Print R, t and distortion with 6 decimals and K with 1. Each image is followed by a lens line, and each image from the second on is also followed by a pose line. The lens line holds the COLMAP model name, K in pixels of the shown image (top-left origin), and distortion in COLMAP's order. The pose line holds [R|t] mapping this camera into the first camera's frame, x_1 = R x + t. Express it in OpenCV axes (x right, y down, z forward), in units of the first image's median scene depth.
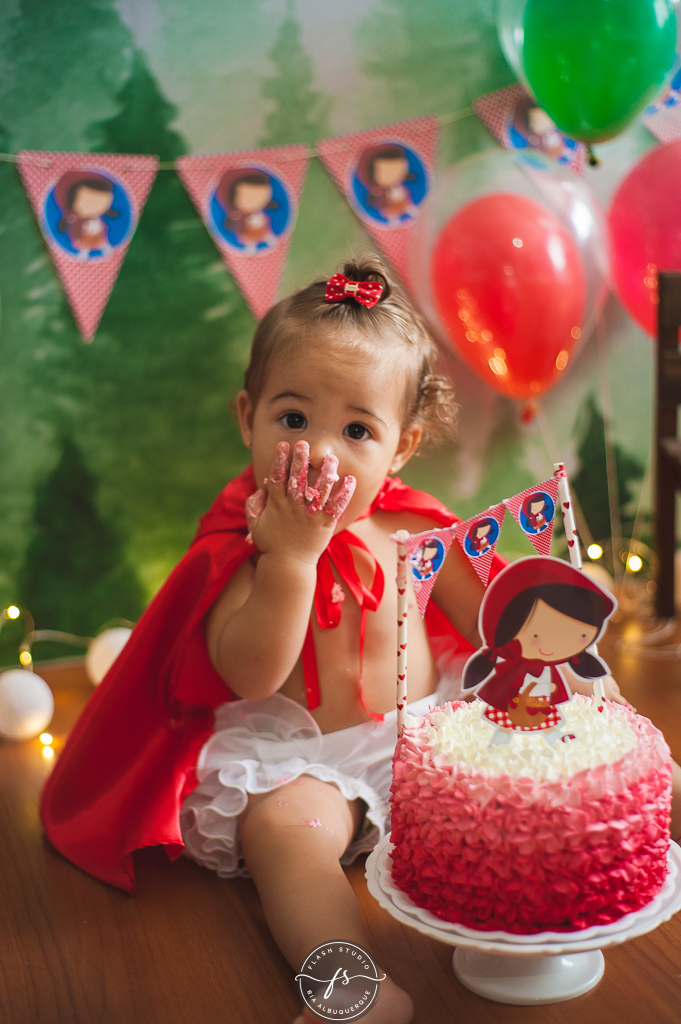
lens RADIAL K [[1496.7, 0, 340.5], [0, 1496.7, 512.0], [0, 0, 1]] dist [-0.090586, -0.027631]
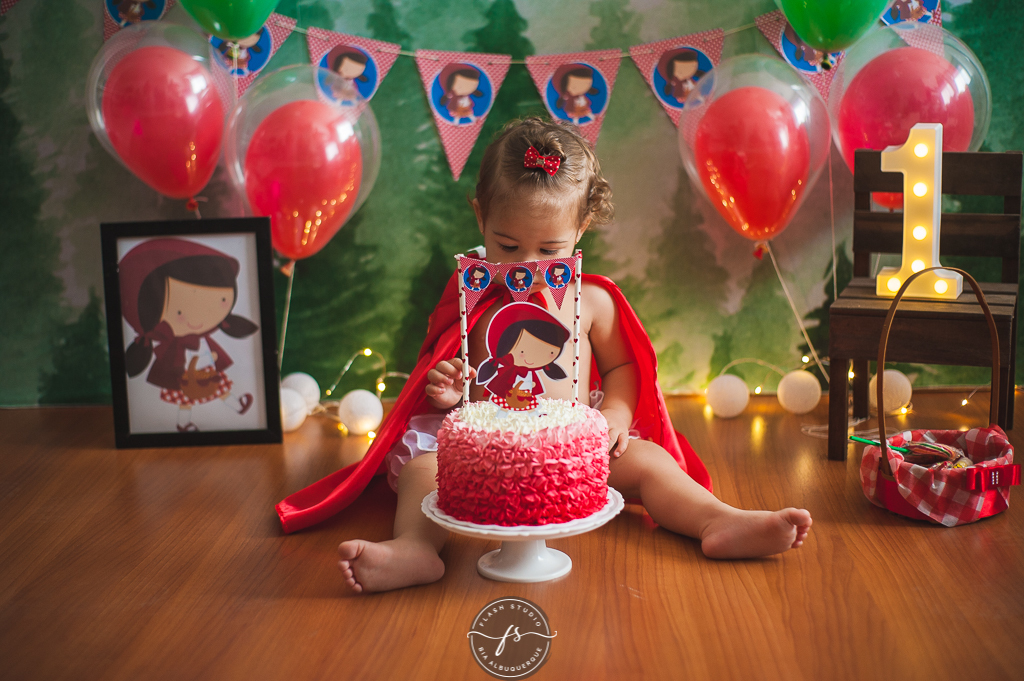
lens RADIAL K [[1496.7, 0, 512.0], [0, 1496.7, 340.5], [0, 0, 1]] dist [-0.090586, -0.027631]
pose [[0.928420, 0.086110, -0.361415, 0.424923], [-0.098613, 0.994993, -0.016255, 0.059439], [0.358206, 0.050732, 0.932263, -0.333178]]
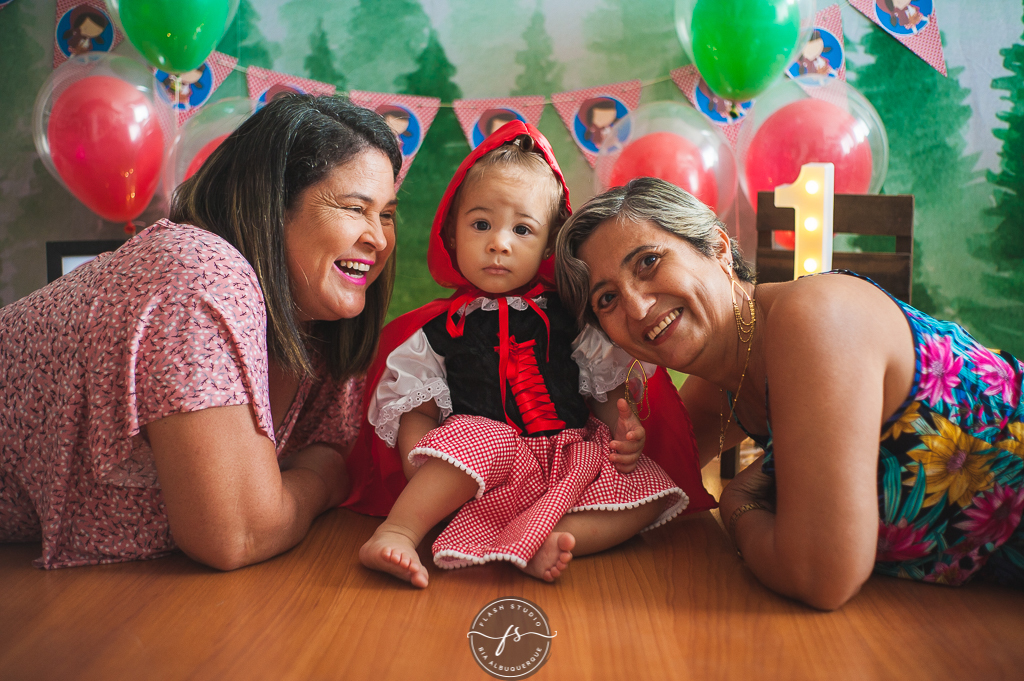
lens RADIAL K [[1496.7, 0, 512.0], [0, 1496.7, 340.5], [0, 0, 1]] dist [-0.090586, -0.027631]
pose [[0.937933, 0.087413, -0.335620, 0.481744], [-0.125032, 0.987866, -0.092125, 0.137251], [0.323495, 0.128370, 0.937482, -0.376658]]
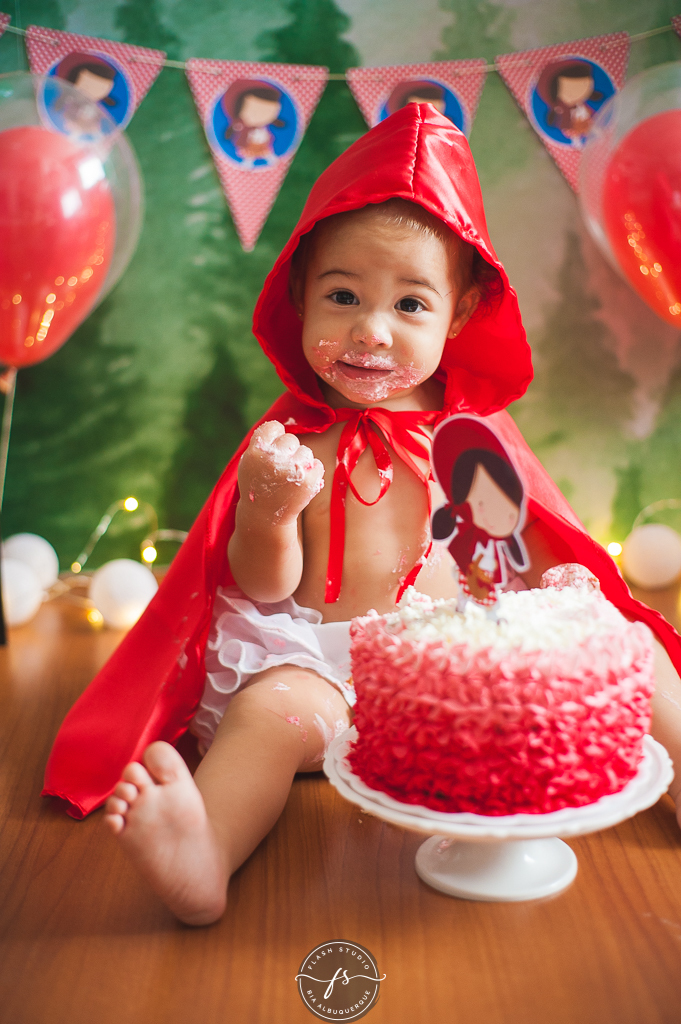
lens RADIAL K [[1496.7, 0, 340.5], [0, 1496.7, 512.0], [0, 0, 1]] dist [-0.090586, -0.027631]
pose [[0.962013, 0.078749, -0.261400, 0.168013], [-0.078813, 0.996837, 0.010255, 0.045935], [0.261380, 0.010737, 0.965176, 0.050734]]
